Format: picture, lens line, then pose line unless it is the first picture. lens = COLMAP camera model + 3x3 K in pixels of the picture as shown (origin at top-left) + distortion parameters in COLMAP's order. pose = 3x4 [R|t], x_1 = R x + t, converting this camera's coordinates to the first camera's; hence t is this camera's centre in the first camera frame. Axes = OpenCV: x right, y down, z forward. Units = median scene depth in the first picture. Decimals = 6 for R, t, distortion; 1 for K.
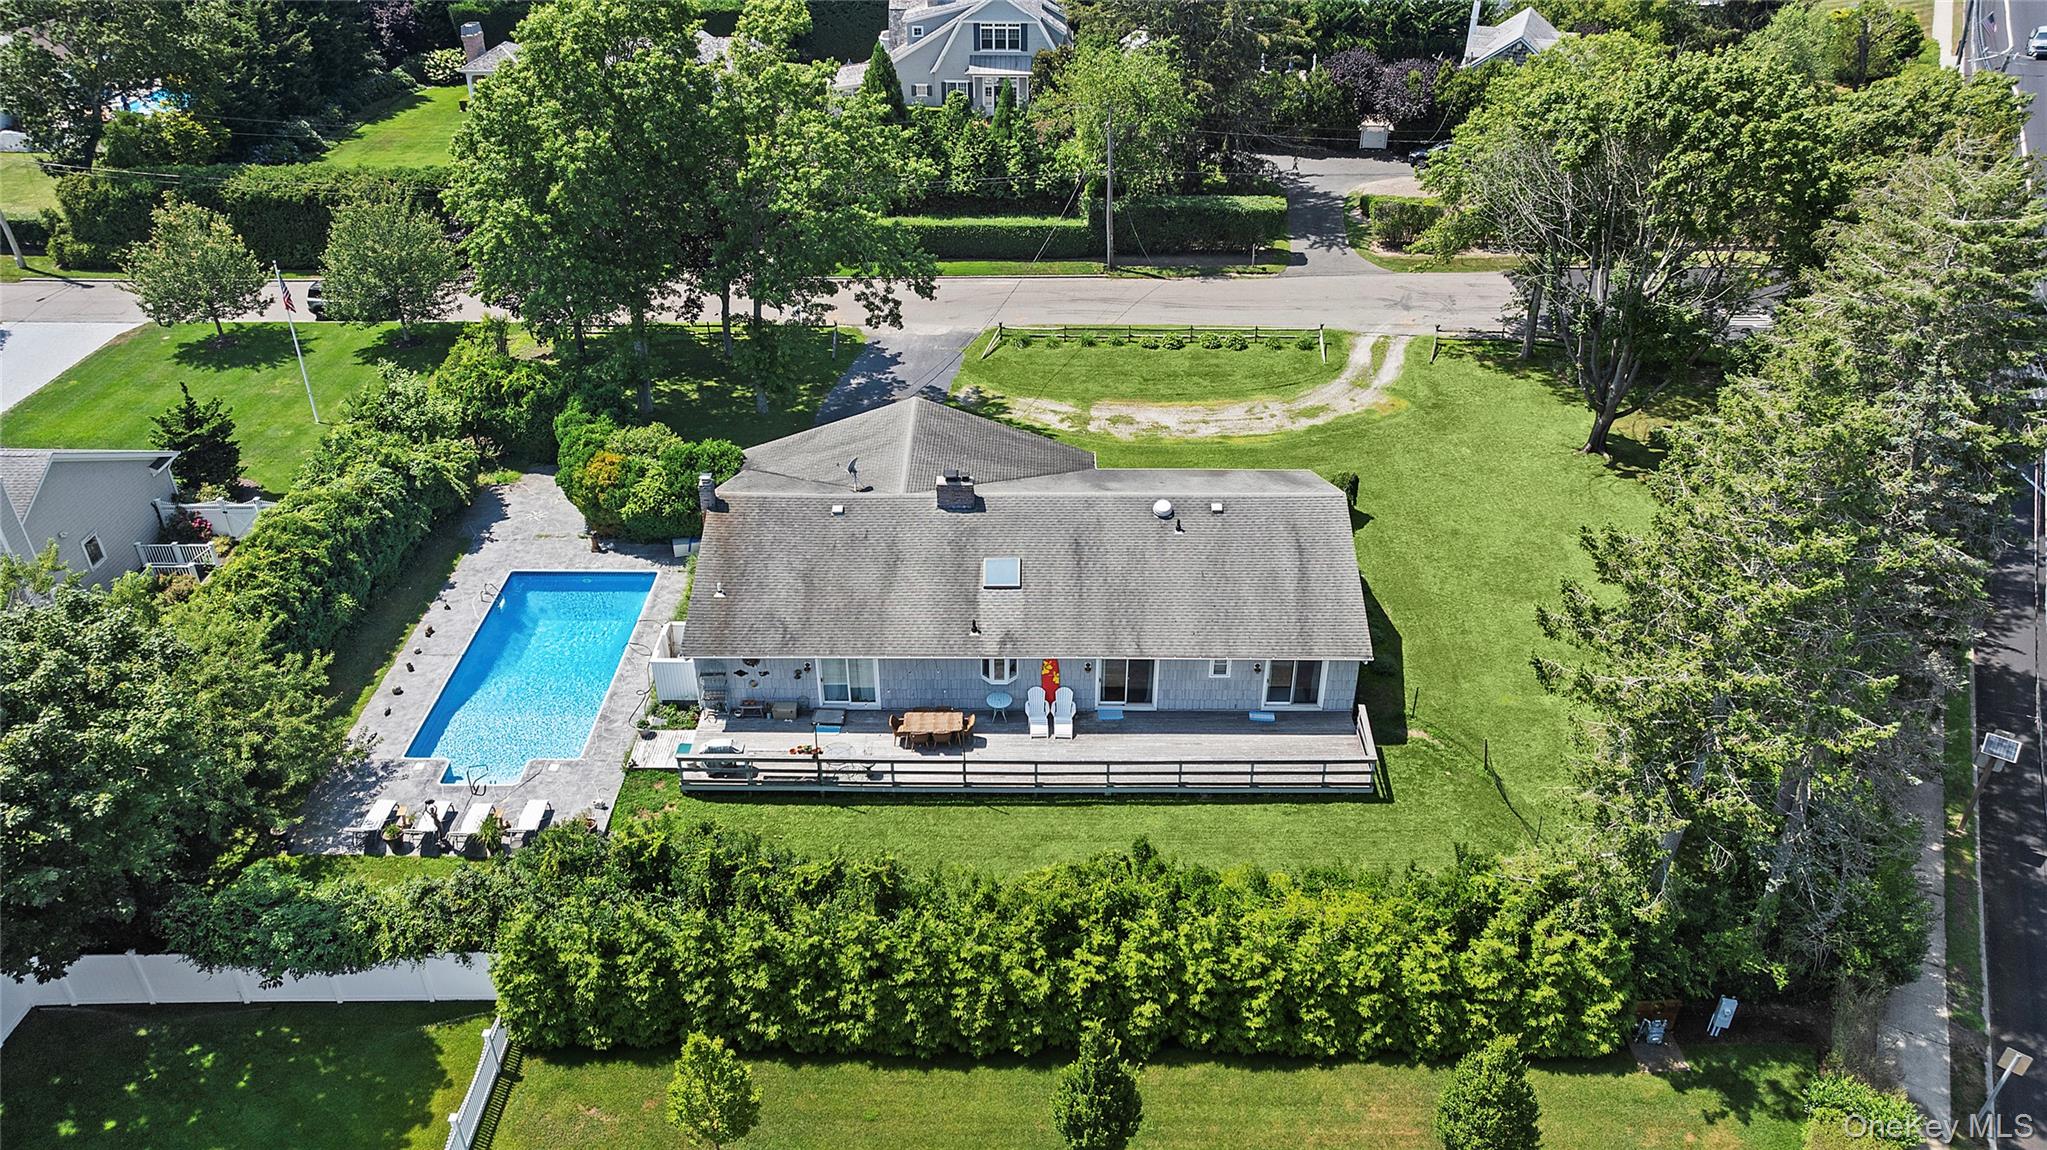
lens RADIAL K [[1432.6, 0, 1023.5], [0, 1432.6, 575.0], [0, 0, 1]] dist [-0.005788, -0.003605]
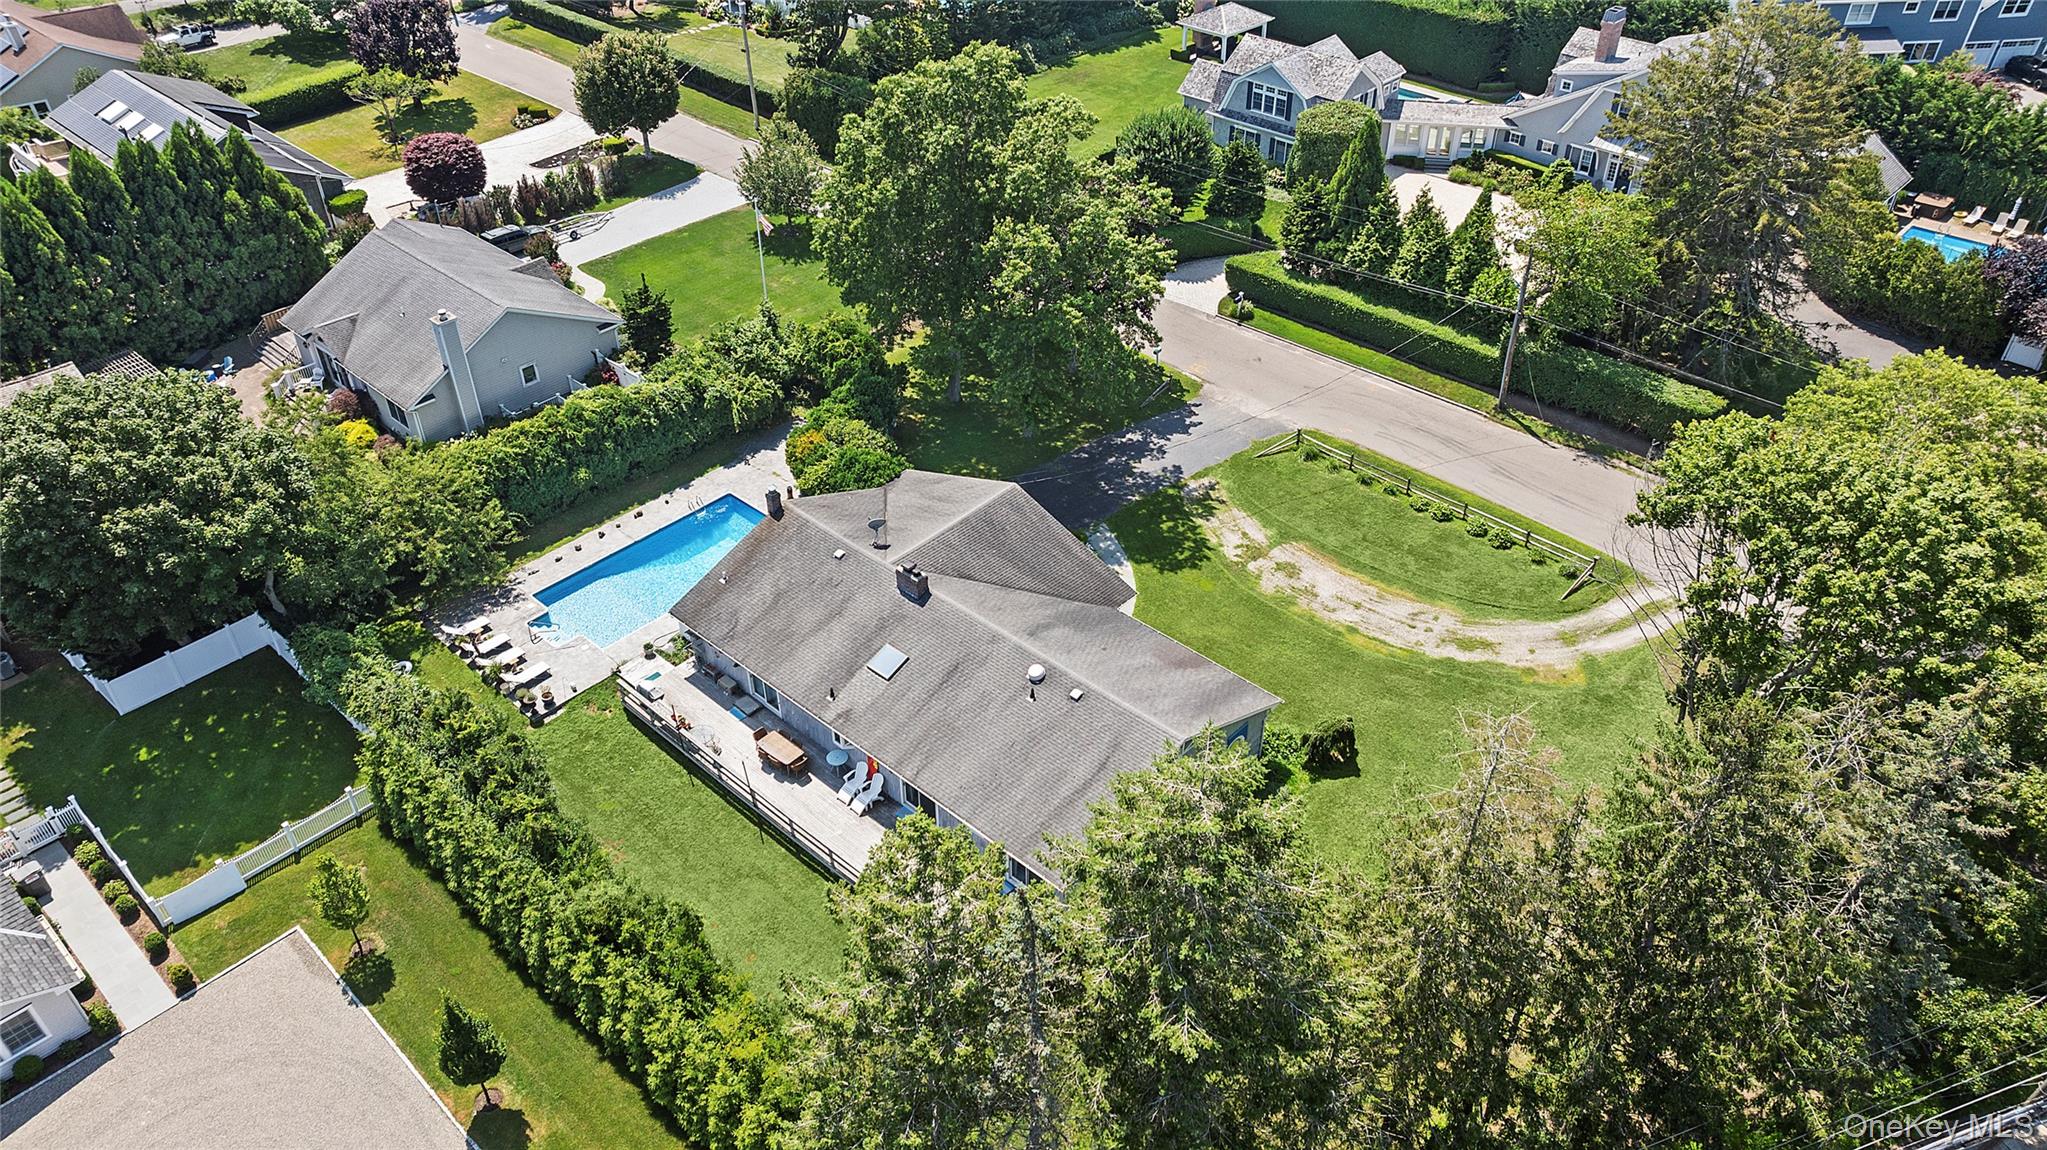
lens RADIAL K [[1447.9, 0, 1029.4], [0, 1447.9, 549.5], [0, 0, 1]] dist [-0.002564, 0.001798]
pose [[0.741918, 0.396196, -0.540913, 0.558803], [-0.354797, 0.916523, 0.184674, -0.286038], [0.568926, 0.054902, 0.820554, 0.077229]]
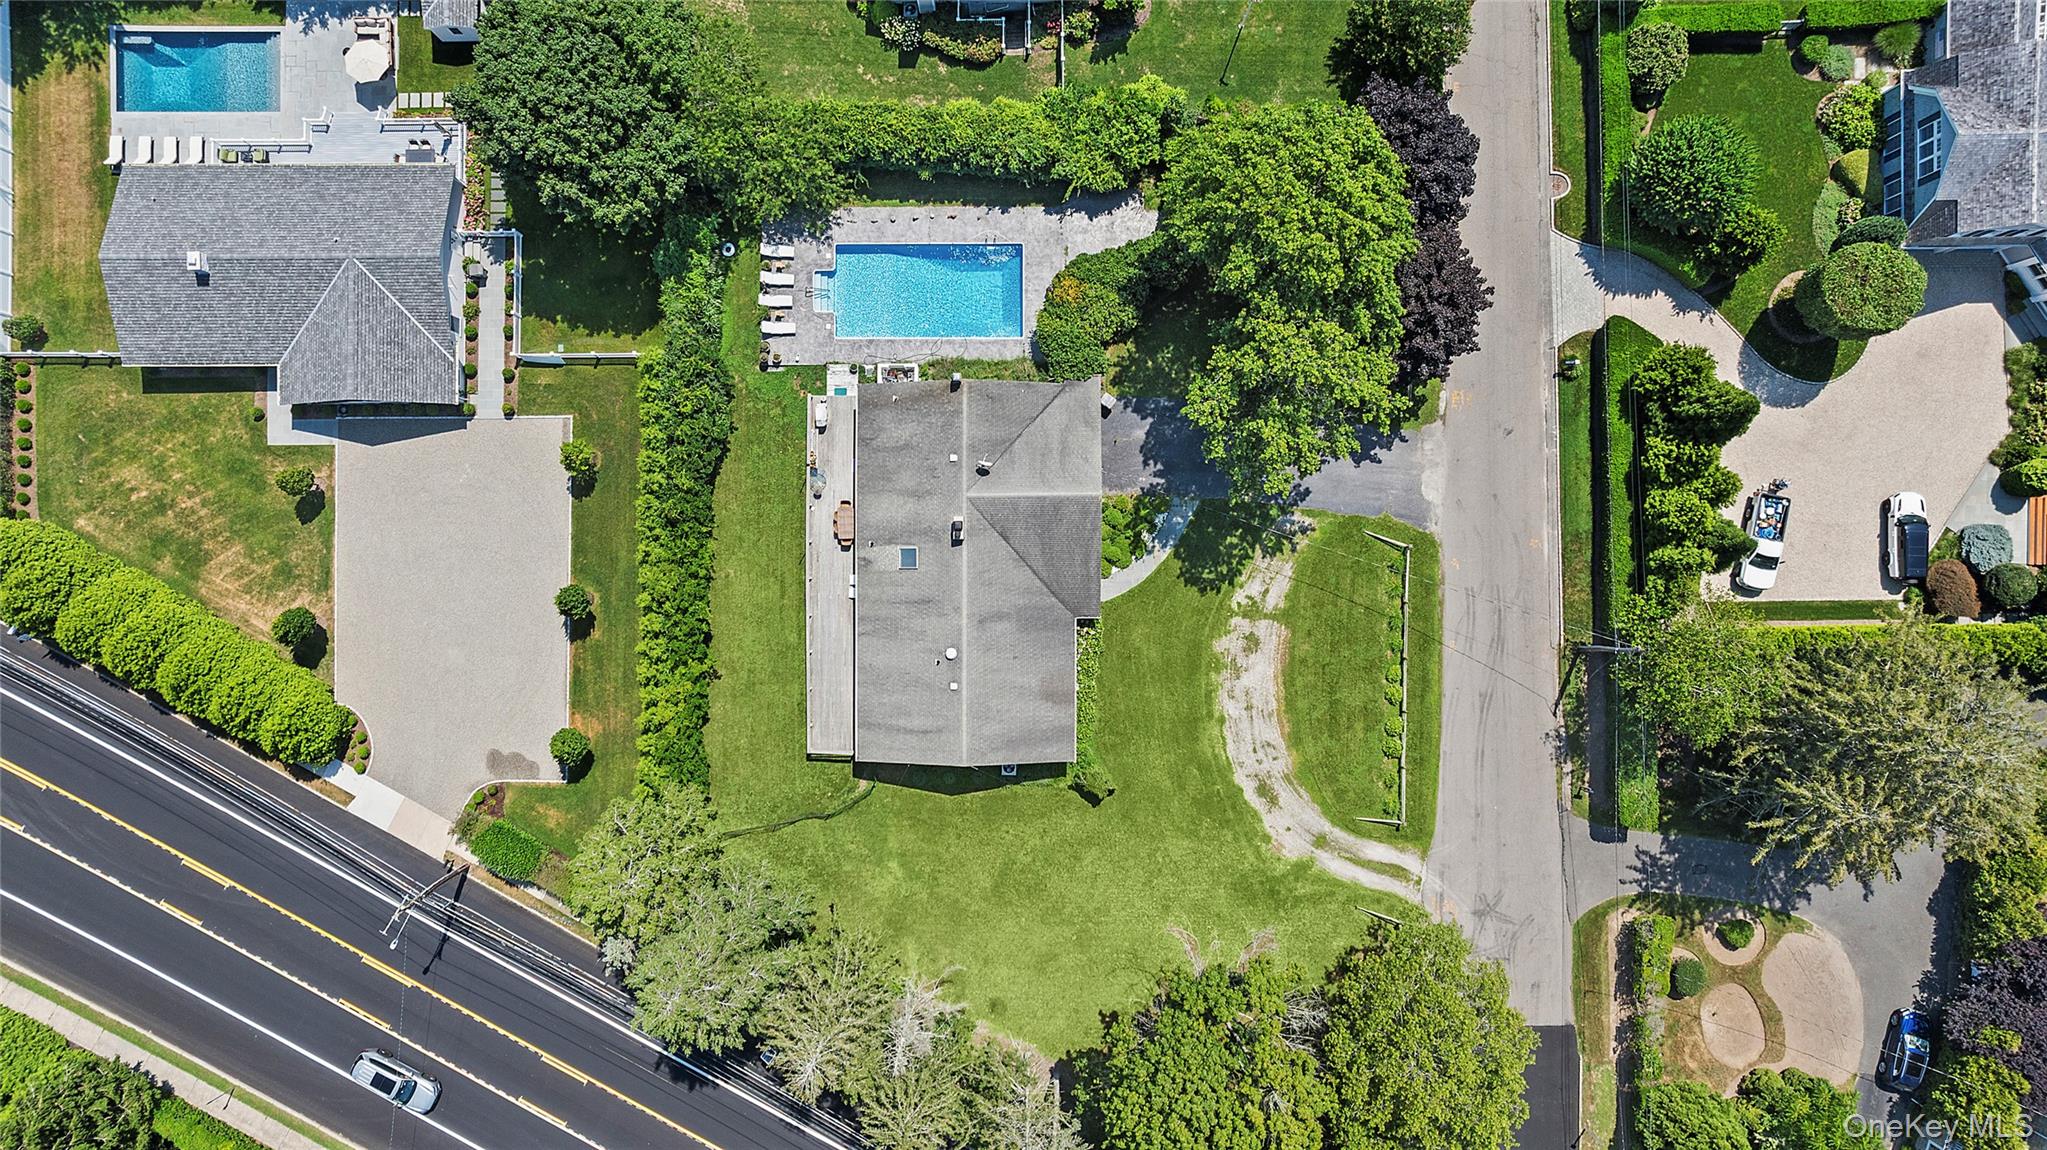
lens RADIAL K [[1432.6, 0, 1023.5], [0, 1432.6, 575.0], [0, 0, 1]] dist [-0.005788, -0.003605]
pose [[0.008749, 0.999909, -0.010270, 0.020789], [-0.536560, 0.013361, 0.843756, -1.281142], [0.843817, -0.001872, 0.536628, 0.153716]]
